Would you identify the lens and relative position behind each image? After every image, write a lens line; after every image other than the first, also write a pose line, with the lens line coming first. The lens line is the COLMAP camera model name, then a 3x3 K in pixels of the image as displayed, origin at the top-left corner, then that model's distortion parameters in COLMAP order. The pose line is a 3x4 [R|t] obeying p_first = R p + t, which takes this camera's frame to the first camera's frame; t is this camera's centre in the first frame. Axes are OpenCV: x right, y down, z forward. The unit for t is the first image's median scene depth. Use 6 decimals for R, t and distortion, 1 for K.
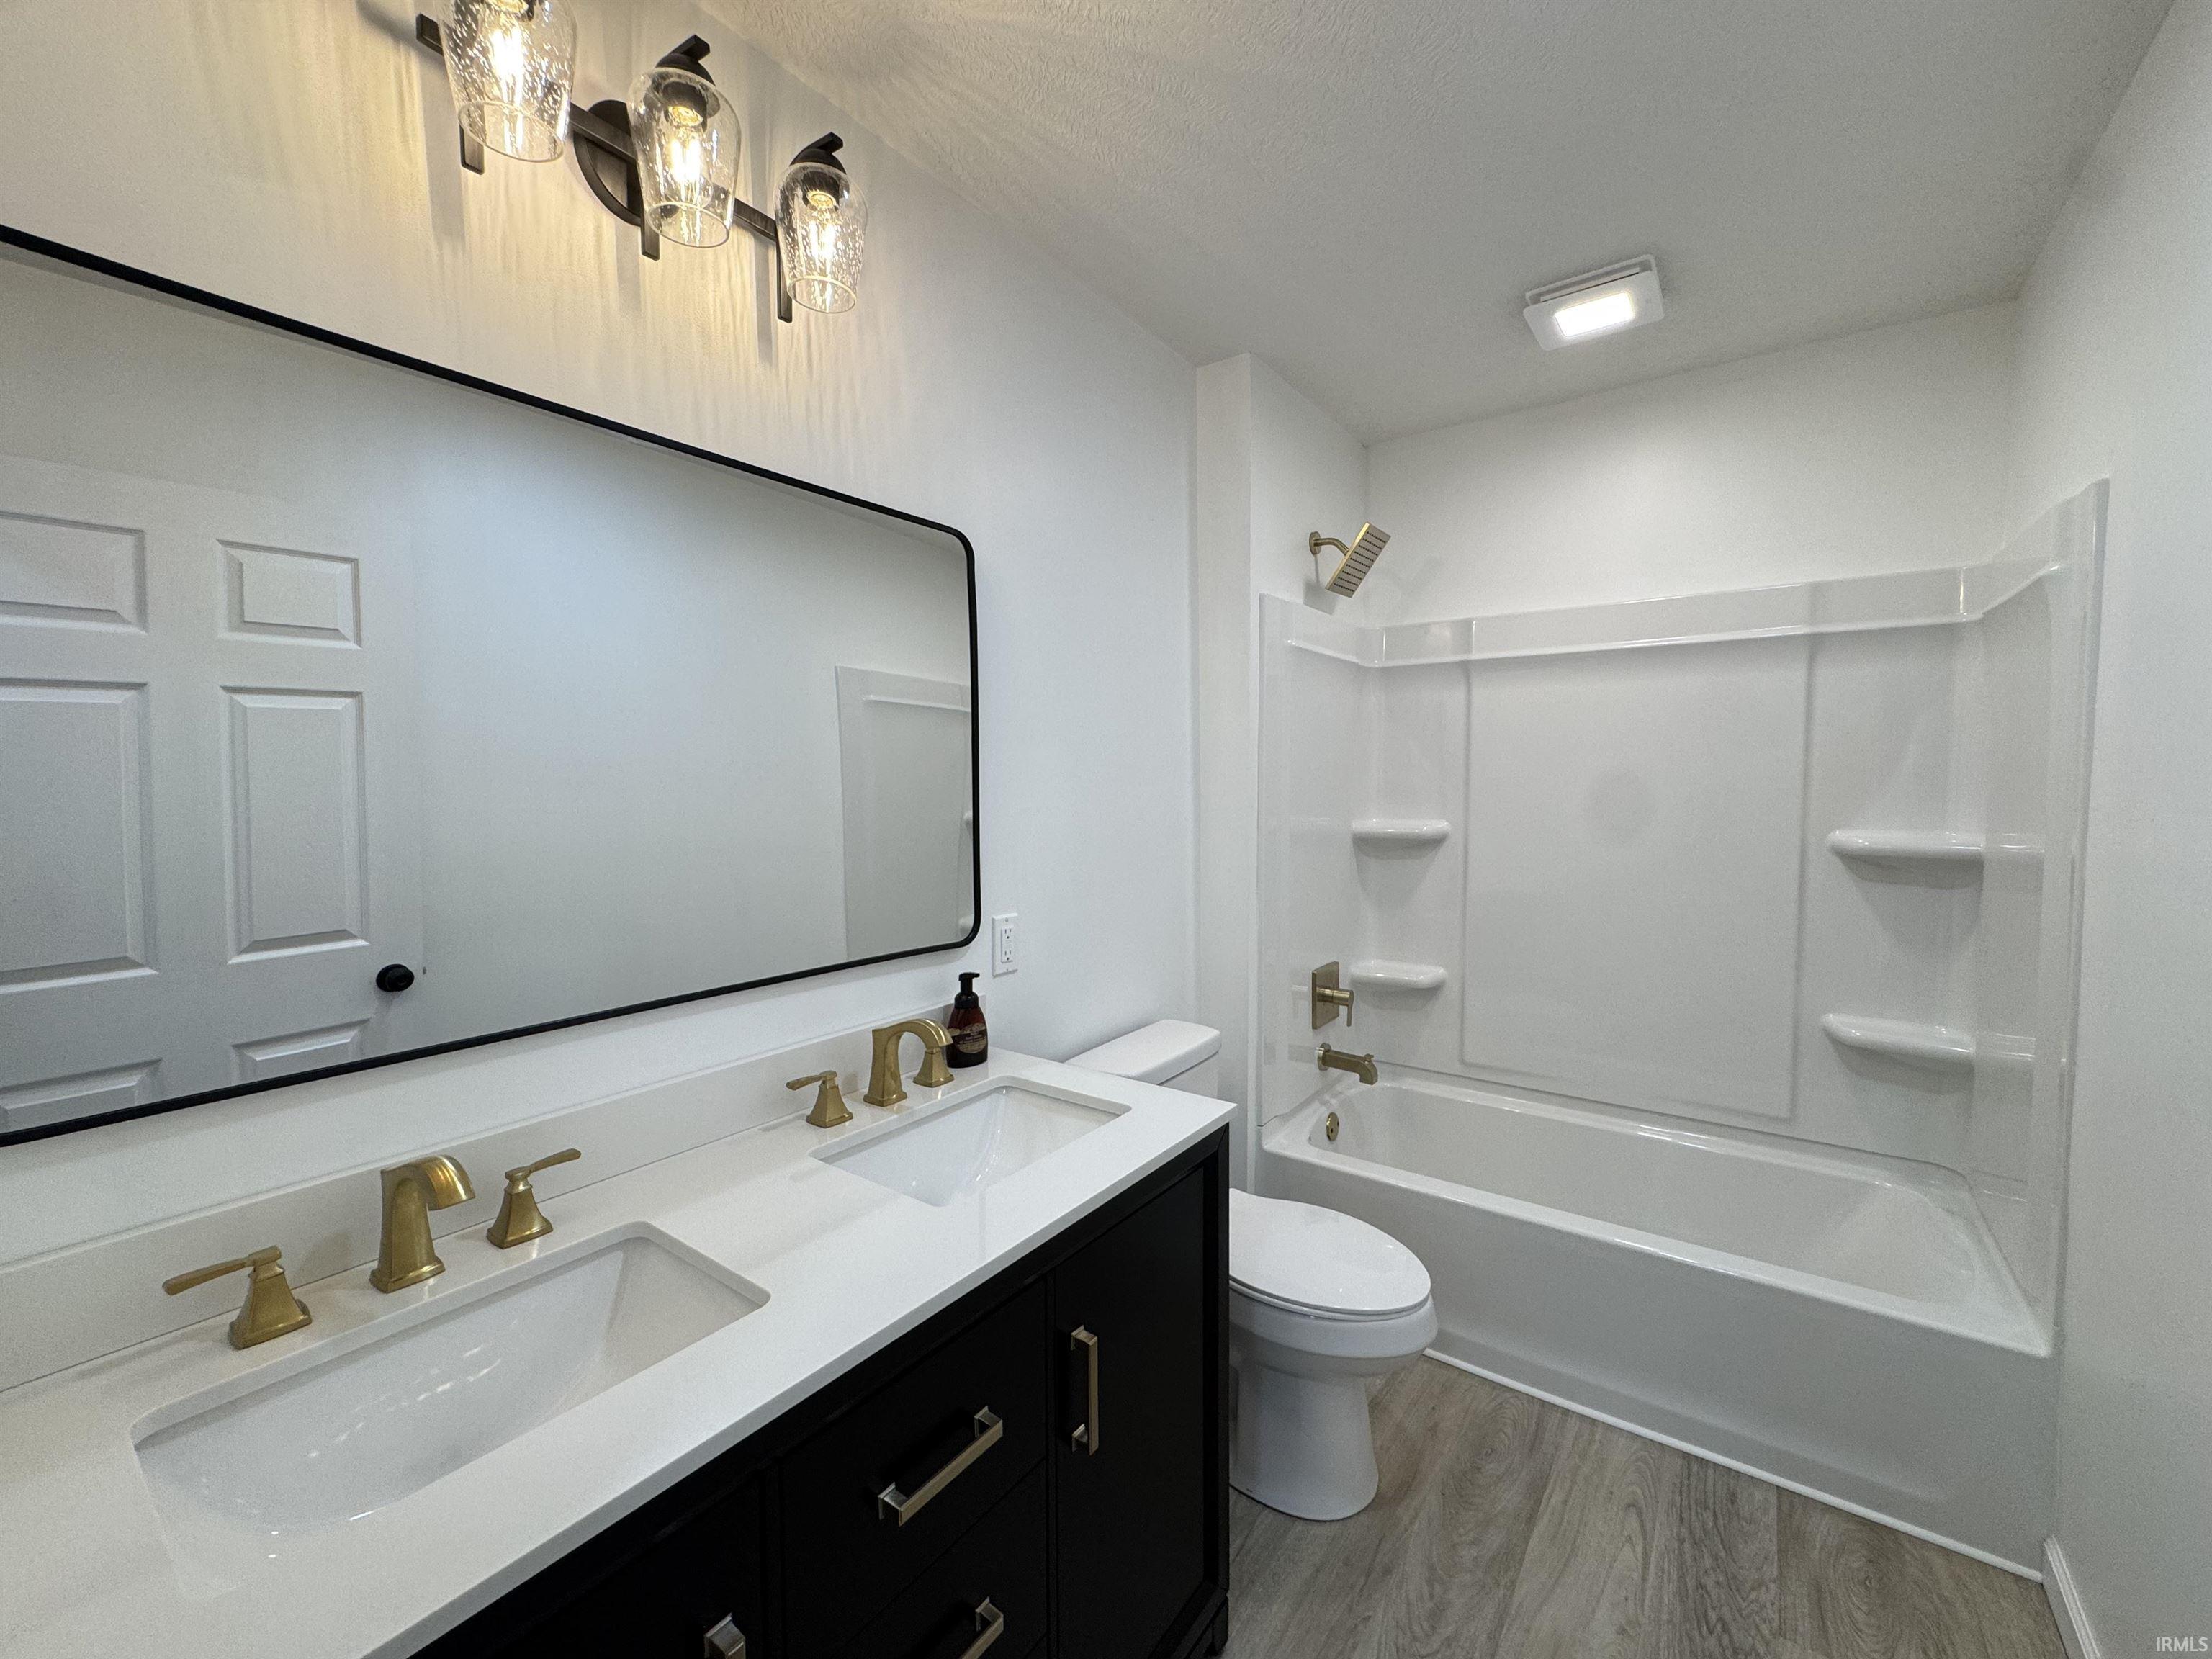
lens RADIAL K [[886.4, 0, 1111.2], [0, 886.4, 826.0], [0, 0, 1]] dist [-0.001453, 0.000254]
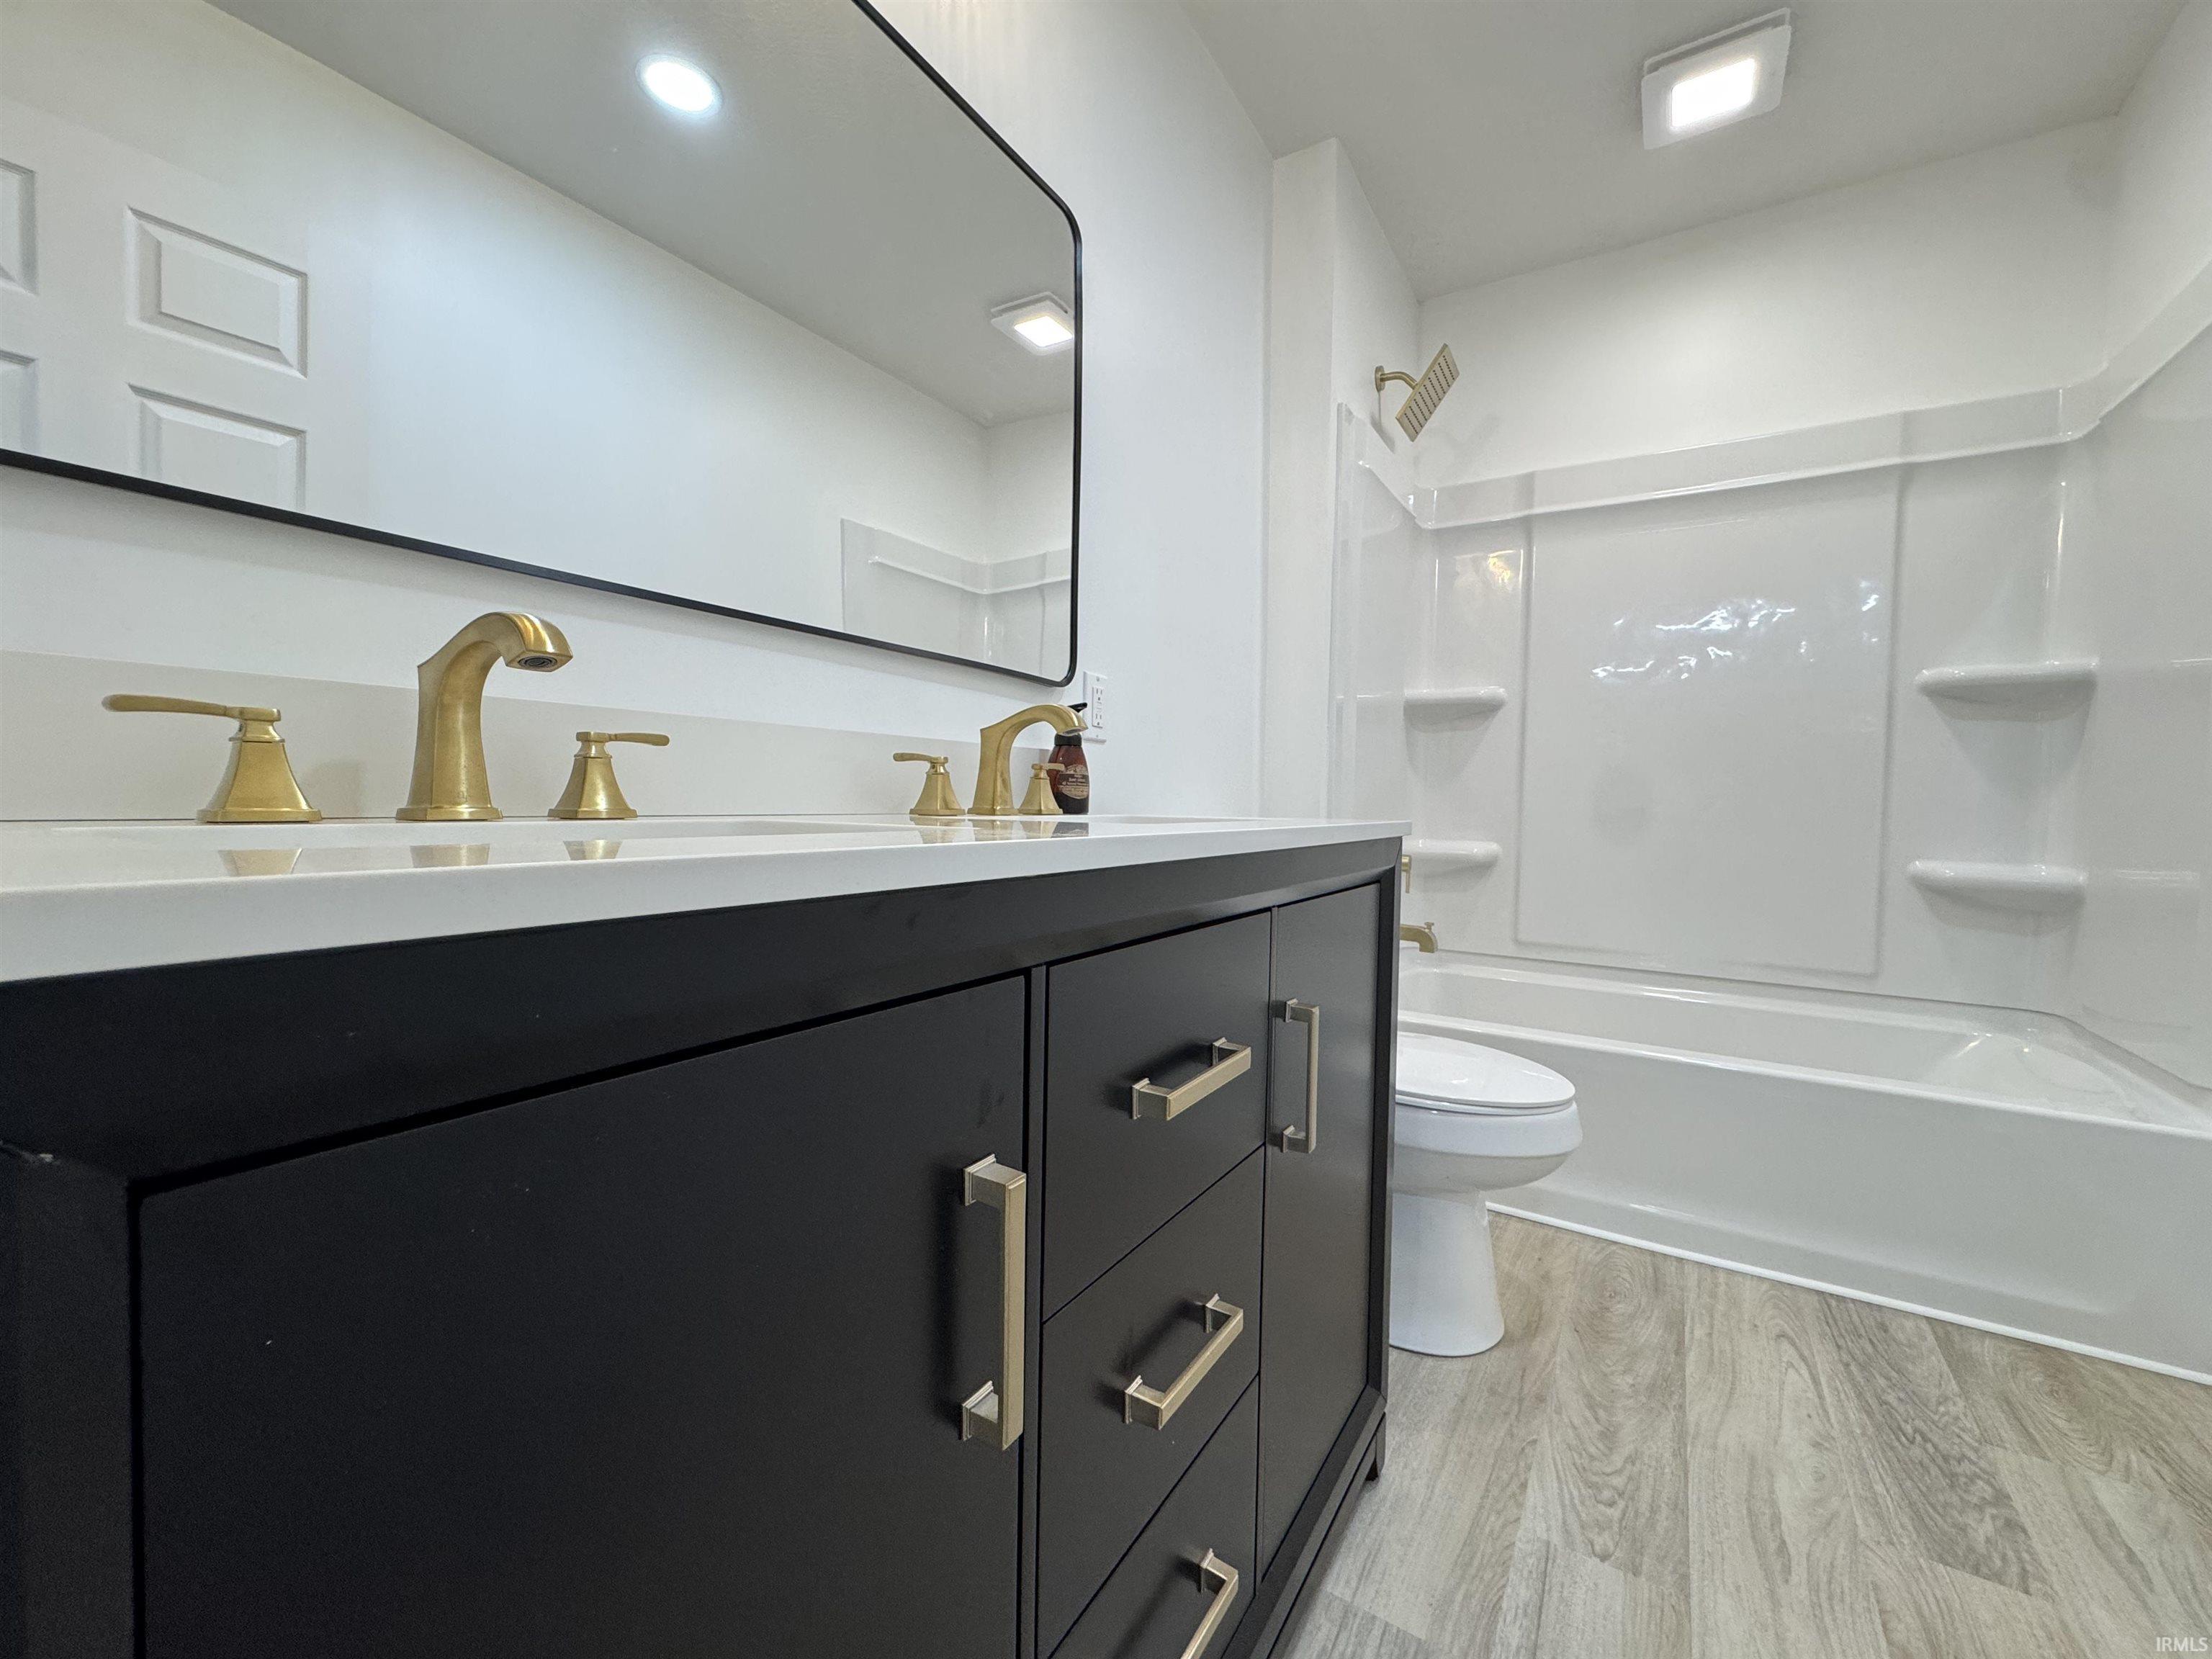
lens RADIAL K [[886.4, 0, 1110.9], [0, 886.4, 833.0], [0, 0, 1]] dist [-0.001453, 0.000254]
pose [[0.996912, 0.023612, 0.074888, -0.159421], [-0.022043, 0.999521, -0.021710, 0.265925], [-0.075364, 0.019992, 0.996956, 0.129365]]
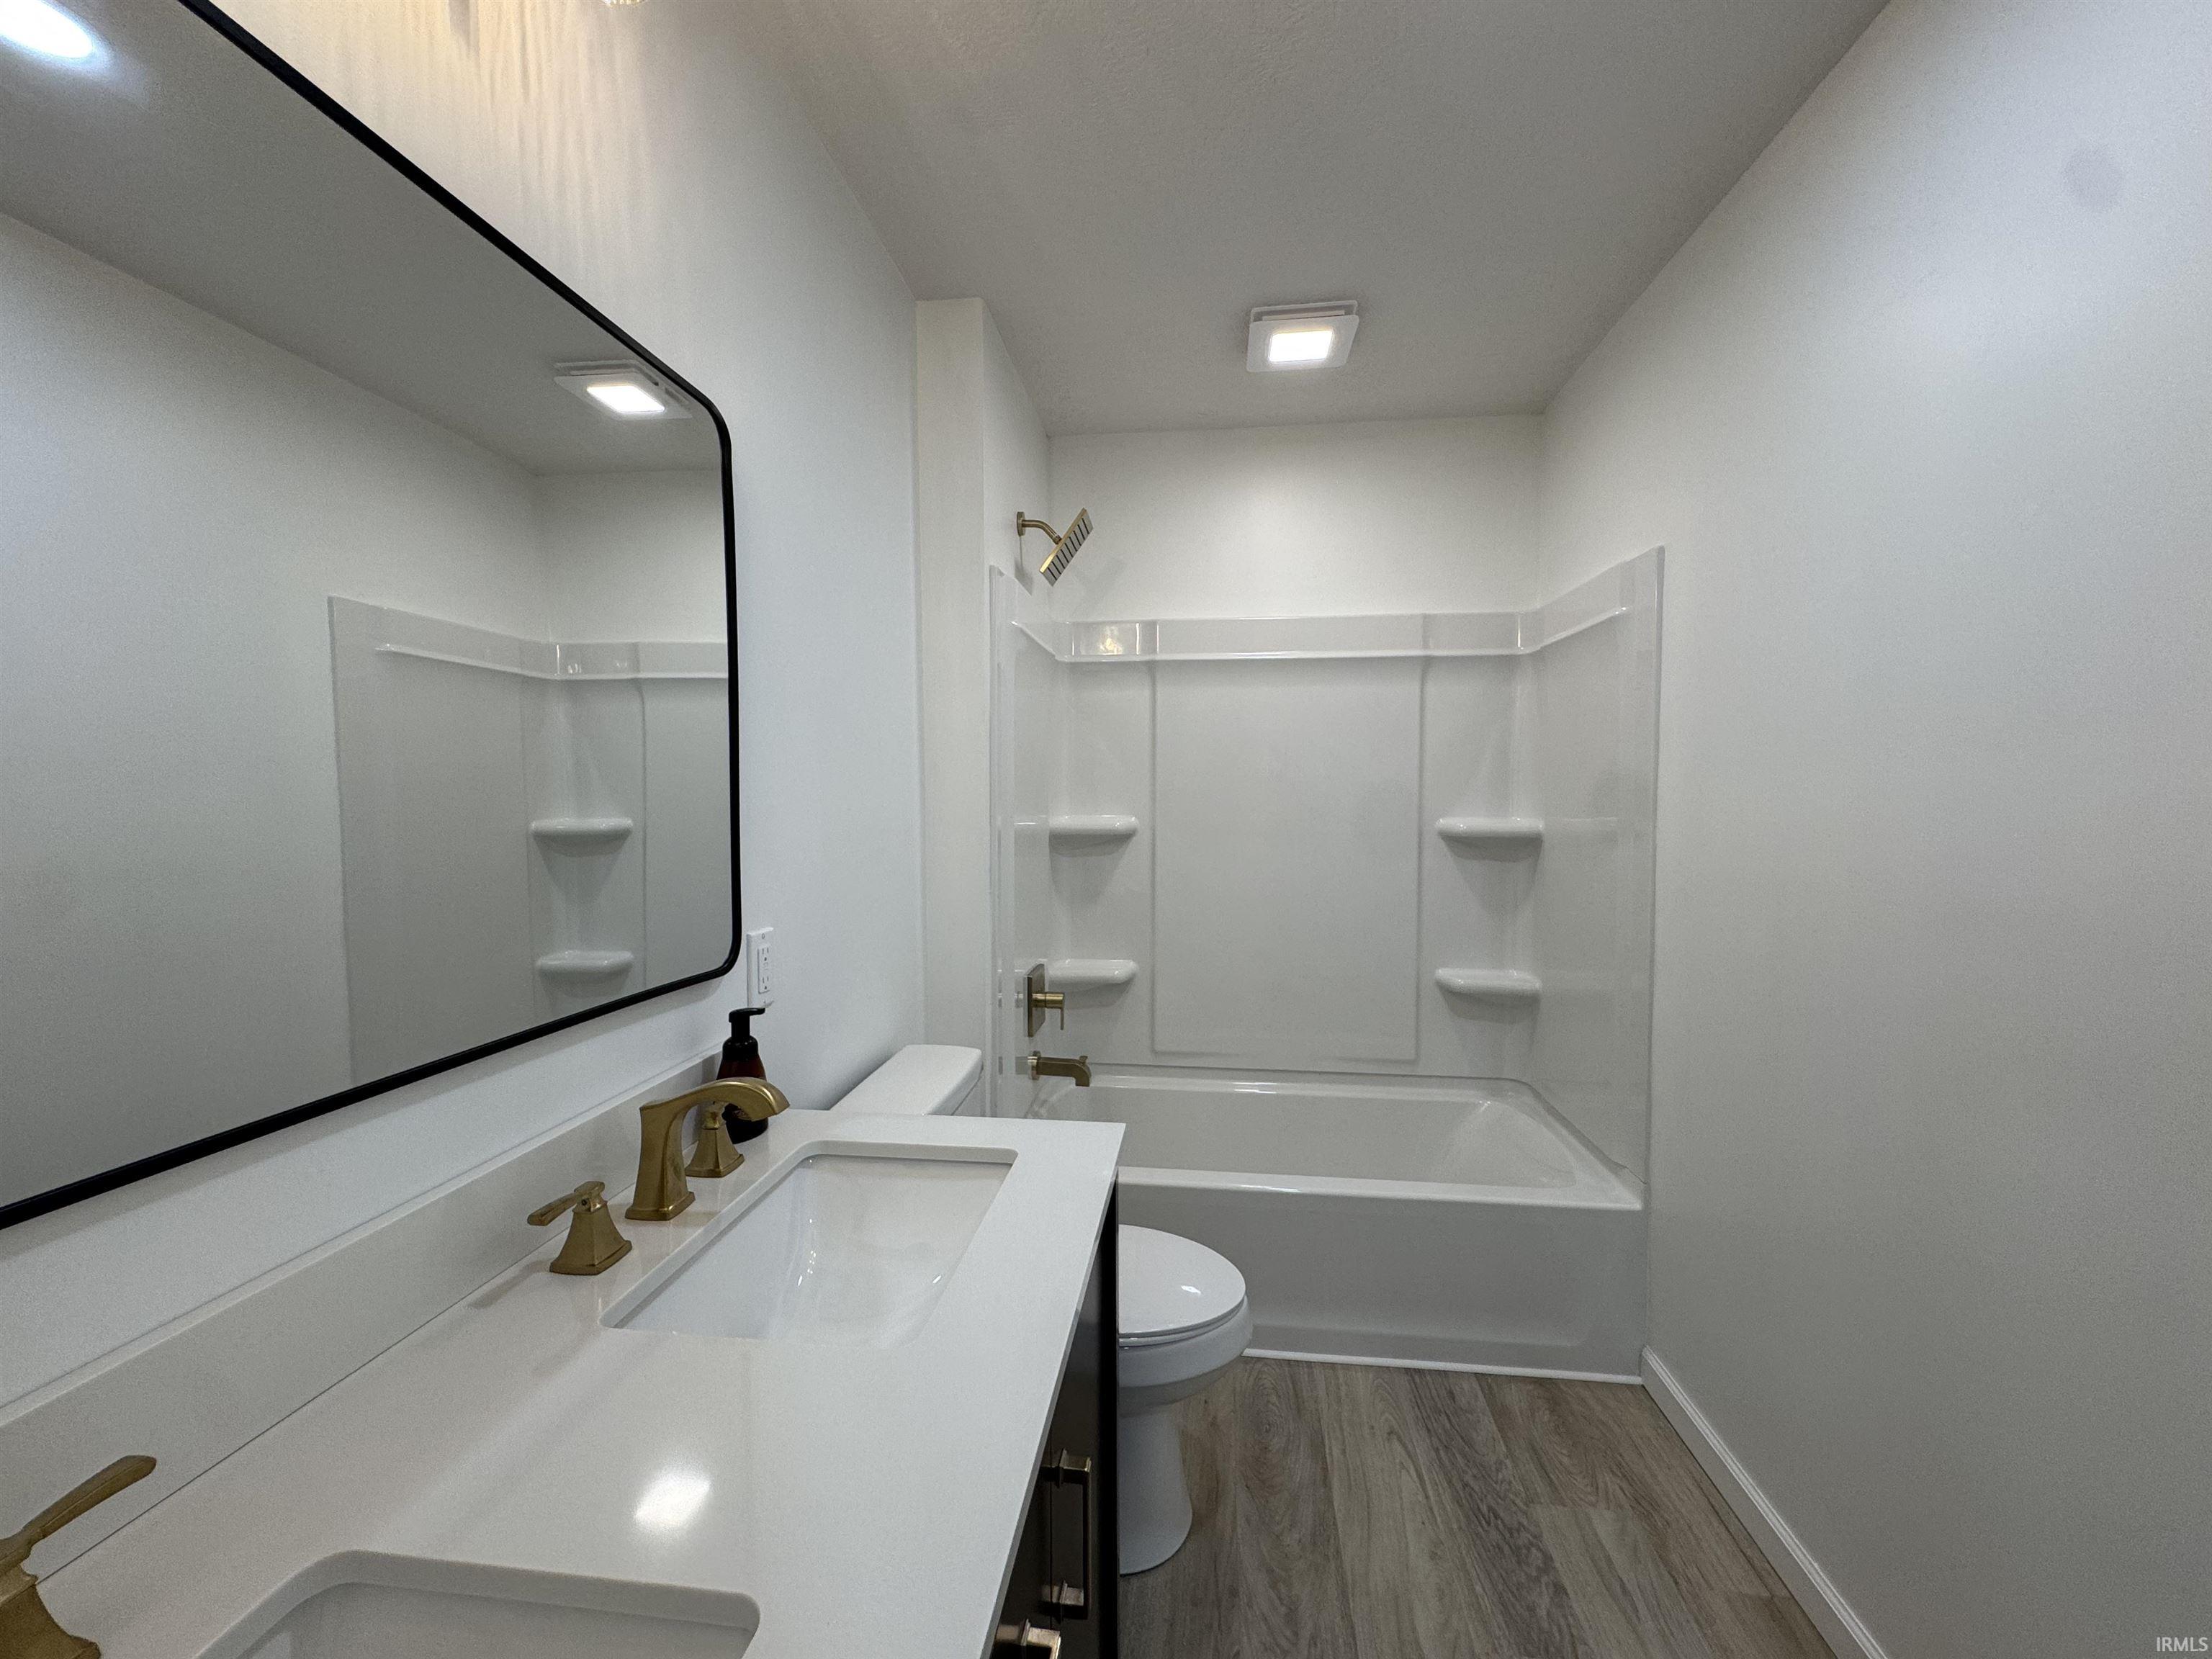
lens RADIAL K [[886.4, 0, 1105.9], [0, 886.4, 826.1], [0, 0, 1]] dist [-0.001453, 0.000254]
pose [[0.870662, -0.011235, 0.491753, -0.223280], [0.020659, 0.999692, -0.013737, 0.027862], [-0.491448, 0.022120, 0.870626, 0.191900]]
